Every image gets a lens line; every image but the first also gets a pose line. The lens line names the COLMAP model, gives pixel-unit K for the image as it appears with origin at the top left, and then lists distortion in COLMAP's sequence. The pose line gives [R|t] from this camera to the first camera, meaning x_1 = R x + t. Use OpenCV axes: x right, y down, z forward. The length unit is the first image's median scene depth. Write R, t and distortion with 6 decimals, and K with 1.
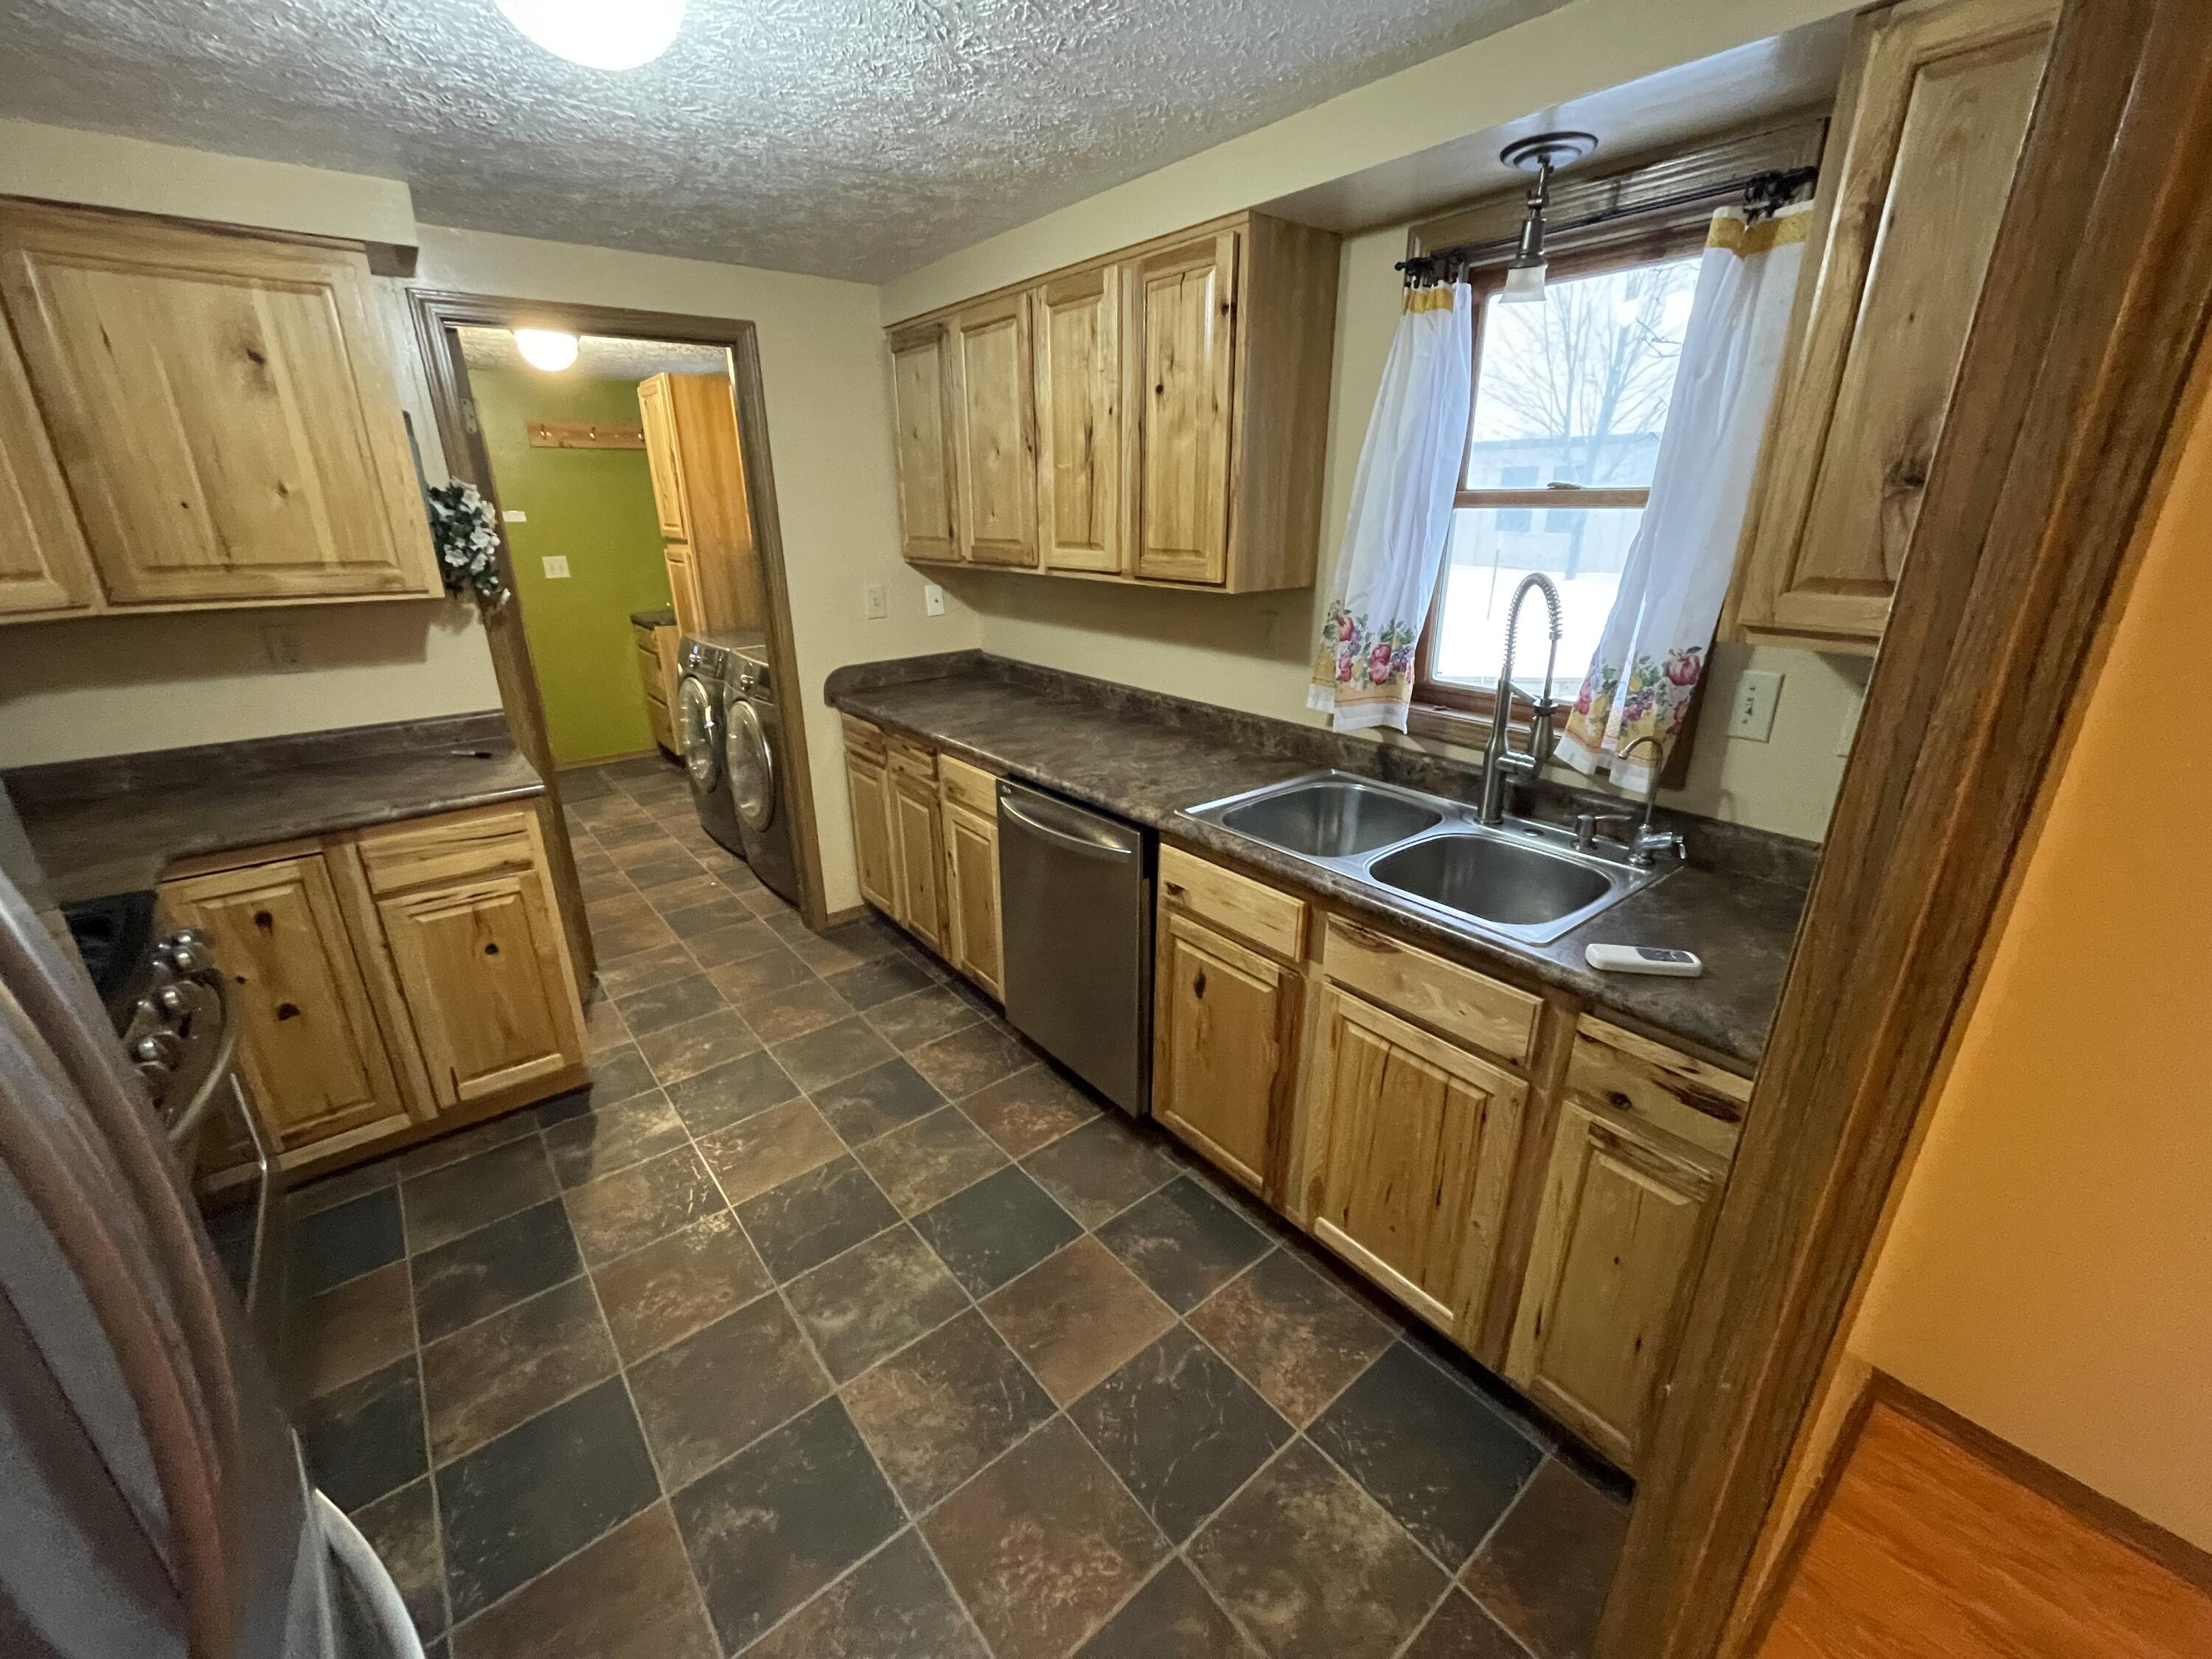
lens RADIAL K [[897.7, 0, 1104.0], [0, 897.7, 827.0], [0, 0, 1]] dist [-0.003135, 0.000444]
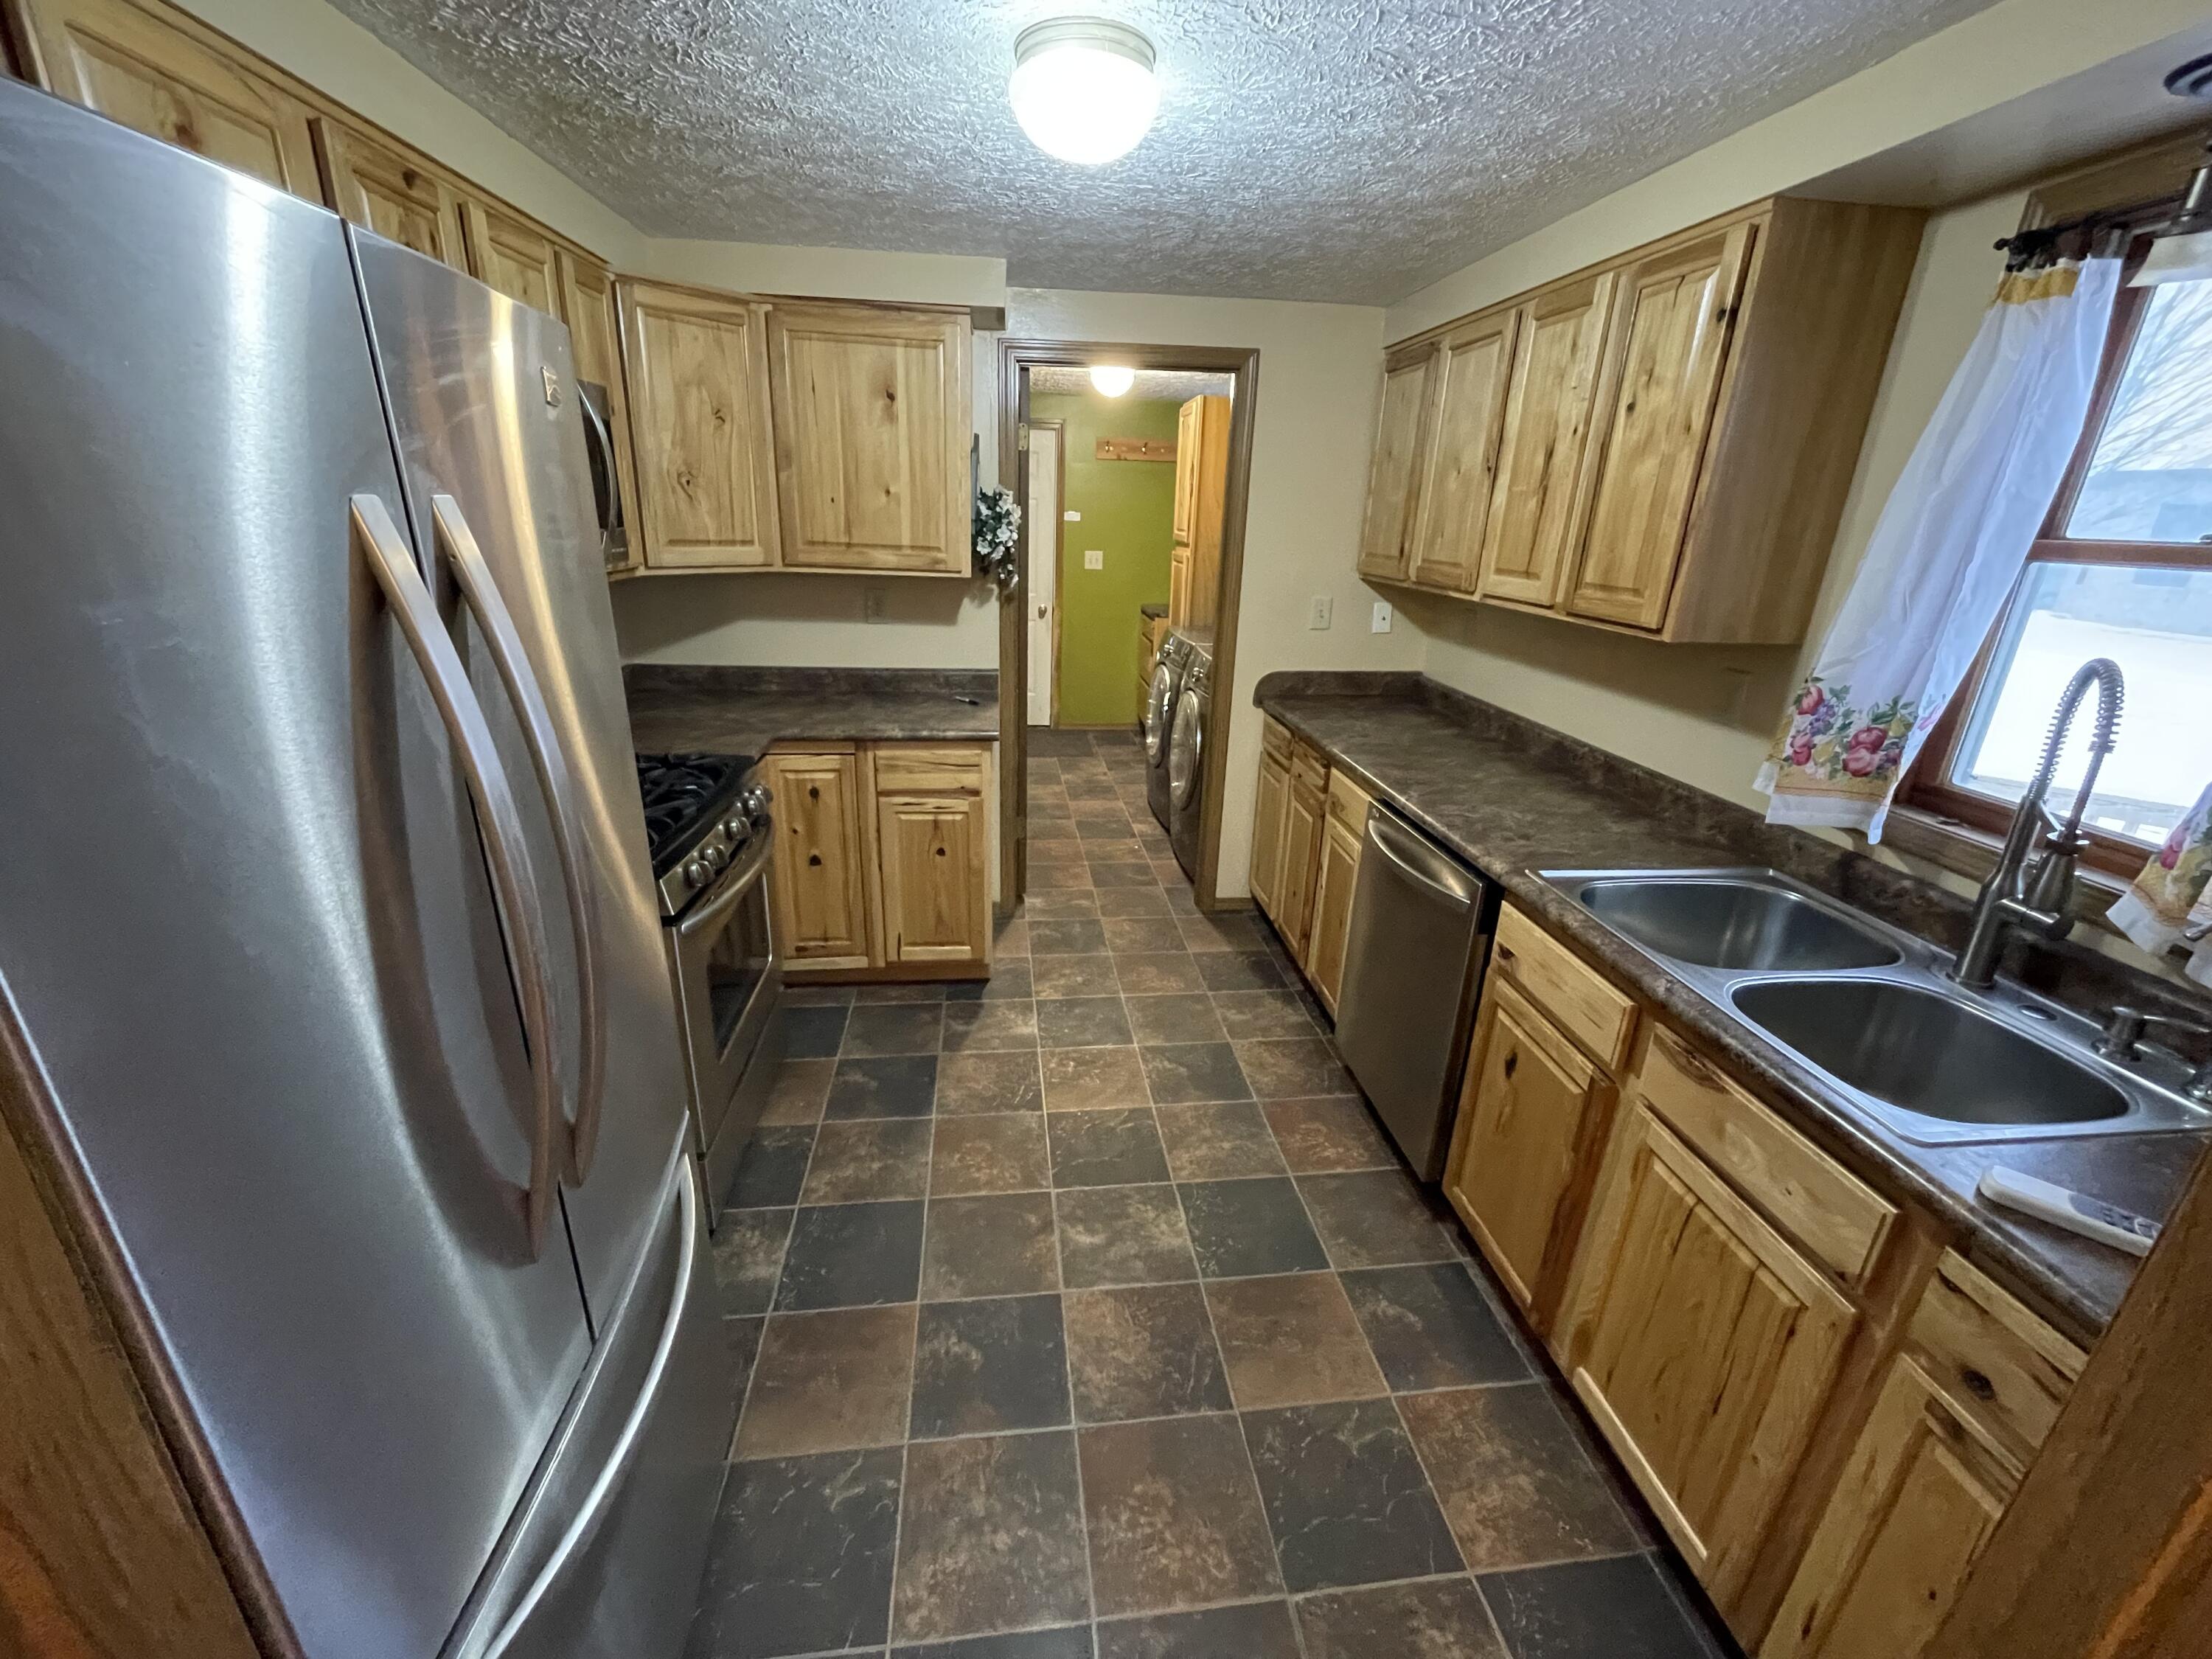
lens RADIAL K [[897.7, 0, 1104.1], [0, 897.7, 827.4], [0, 0, 1]] dist [-0.003135, 0.000444]
pose [[0.844734, 0.211681, -0.491545, 0.150034], [-0.217359, 0.974991, 0.046336, -0.008388], [0.489061, 0.067700, 0.869619, -0.003498]]
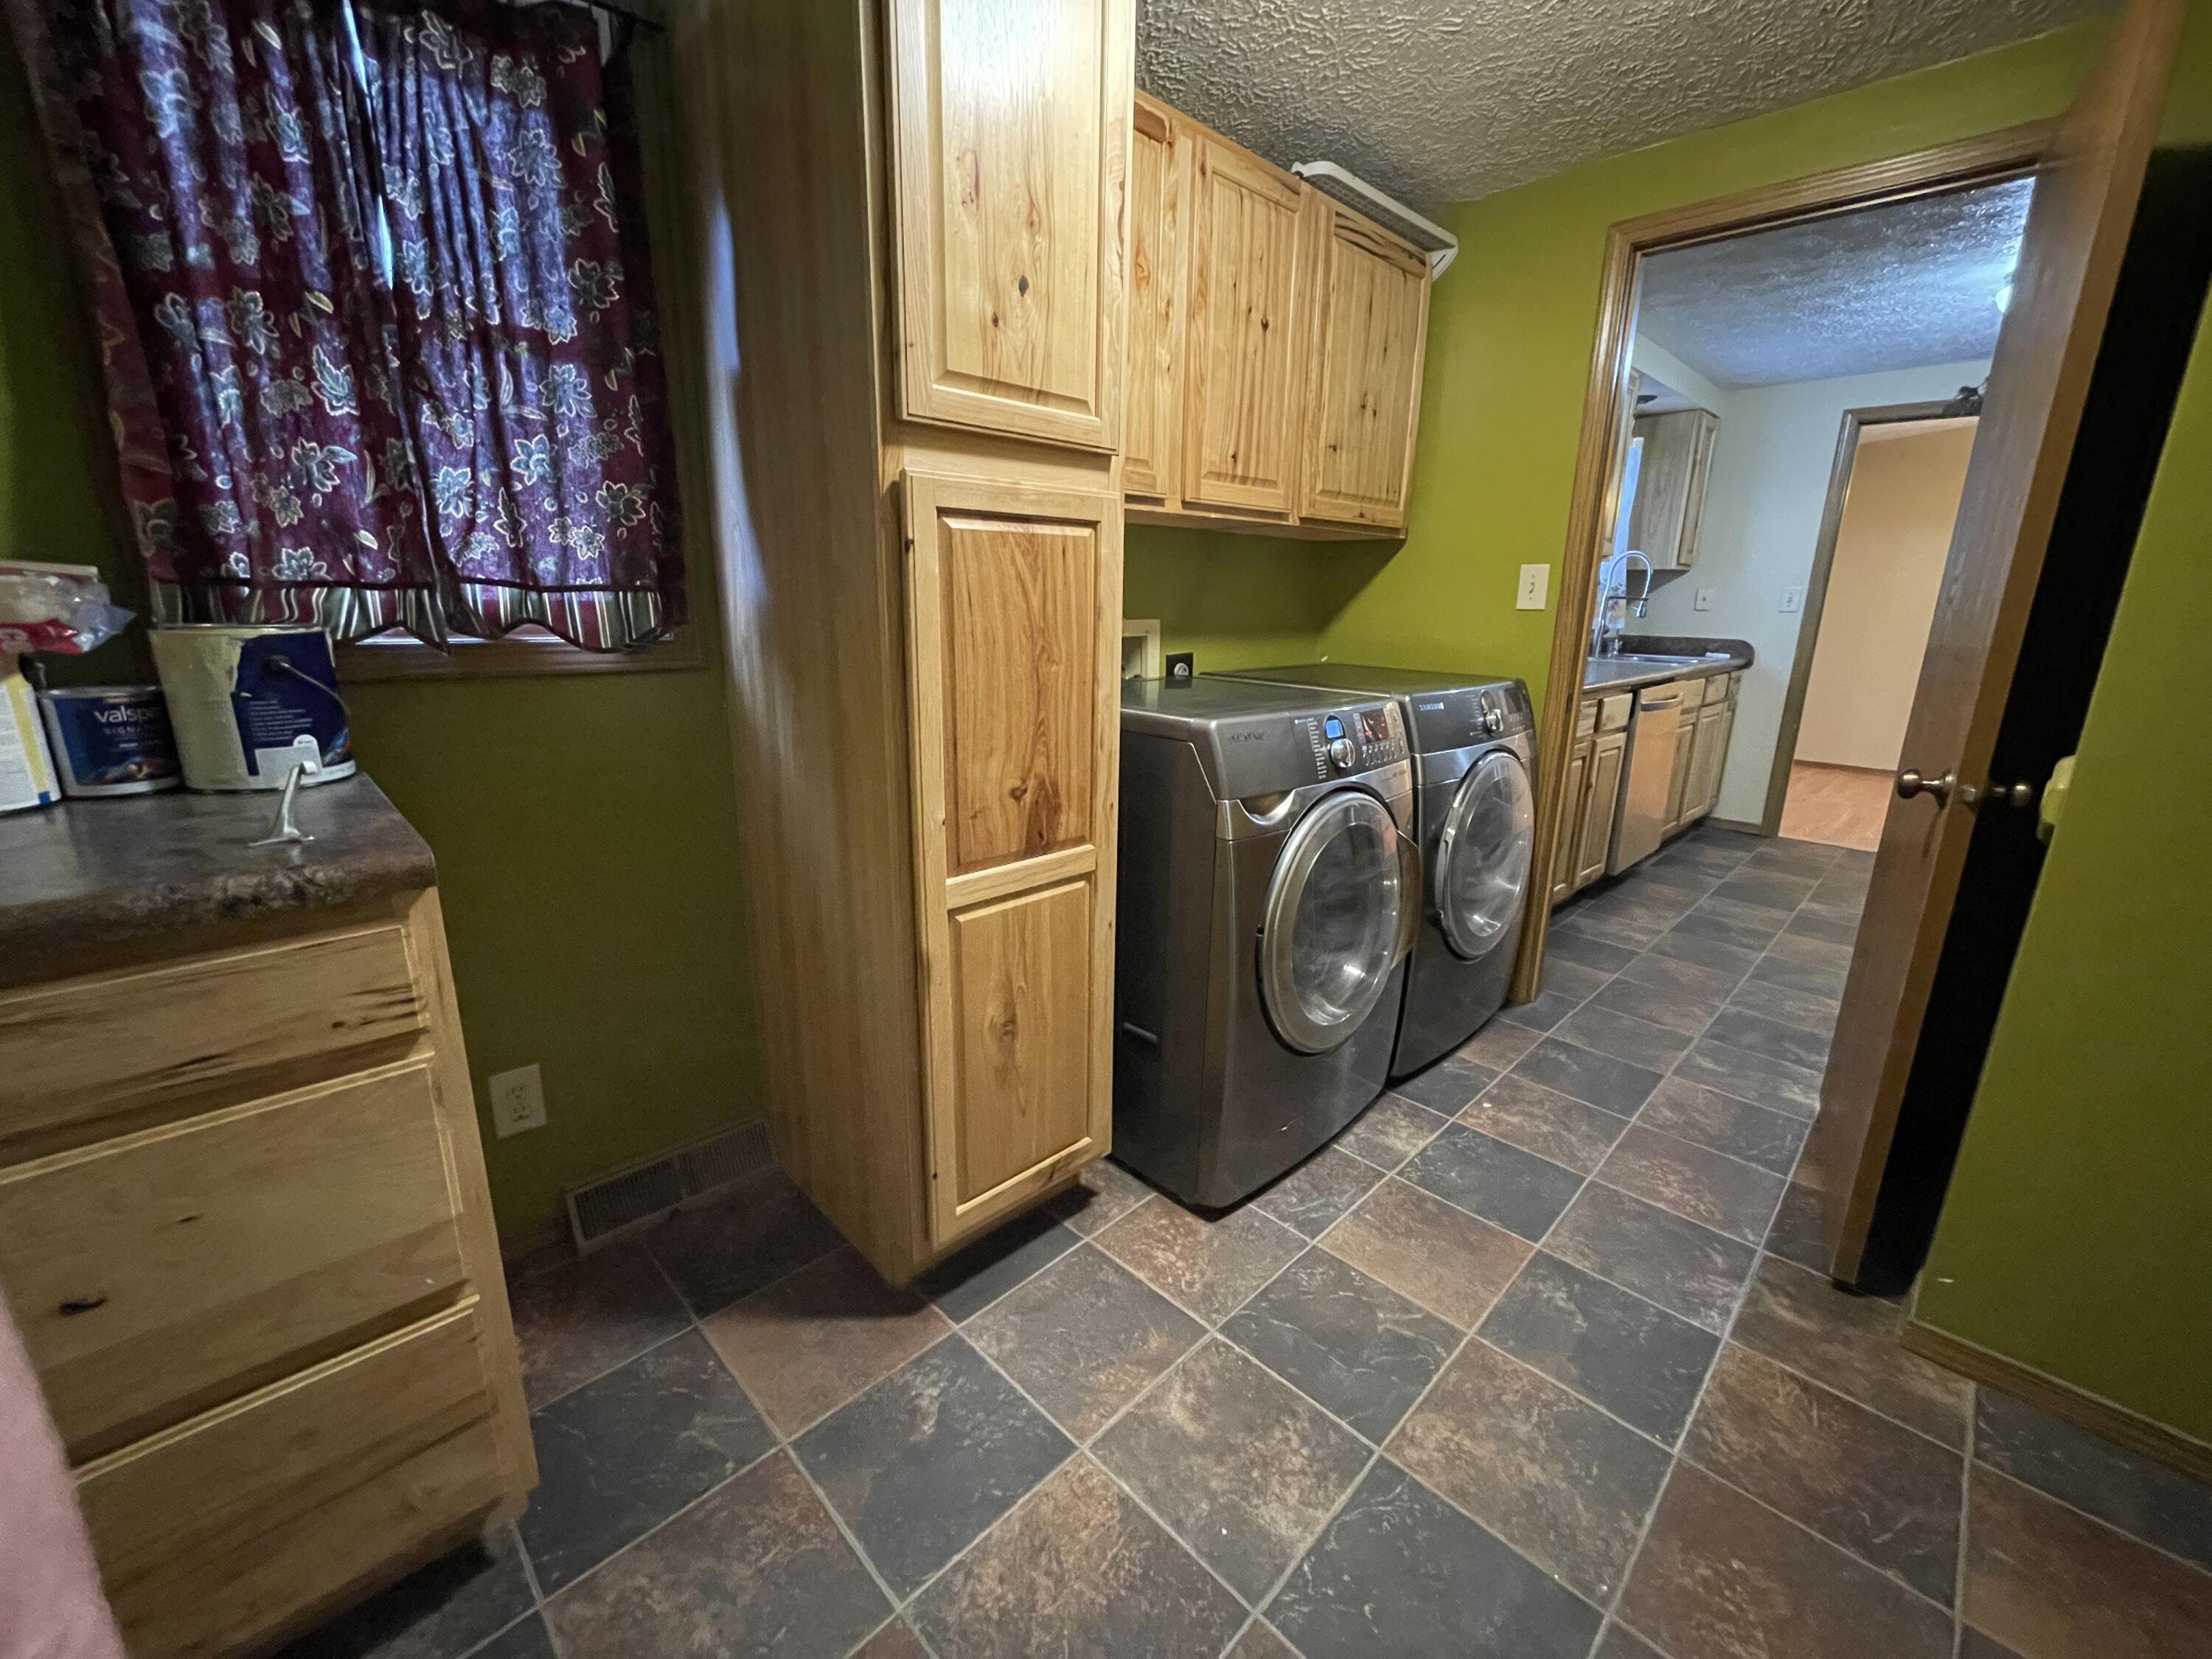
lens RADIAL K [[897.7, 0, 1112.8], [0, 897.7, 829.3], [0, 0, 1]] dist [-0.003135, 0.000444]
pose [[-0.102617, -0.248801, 0.963103, -1.742590], [0.323244, 0.907327, 0.268834, -0.607175], [-0.940735, 0.338904, -0.012684, 2.249148]]
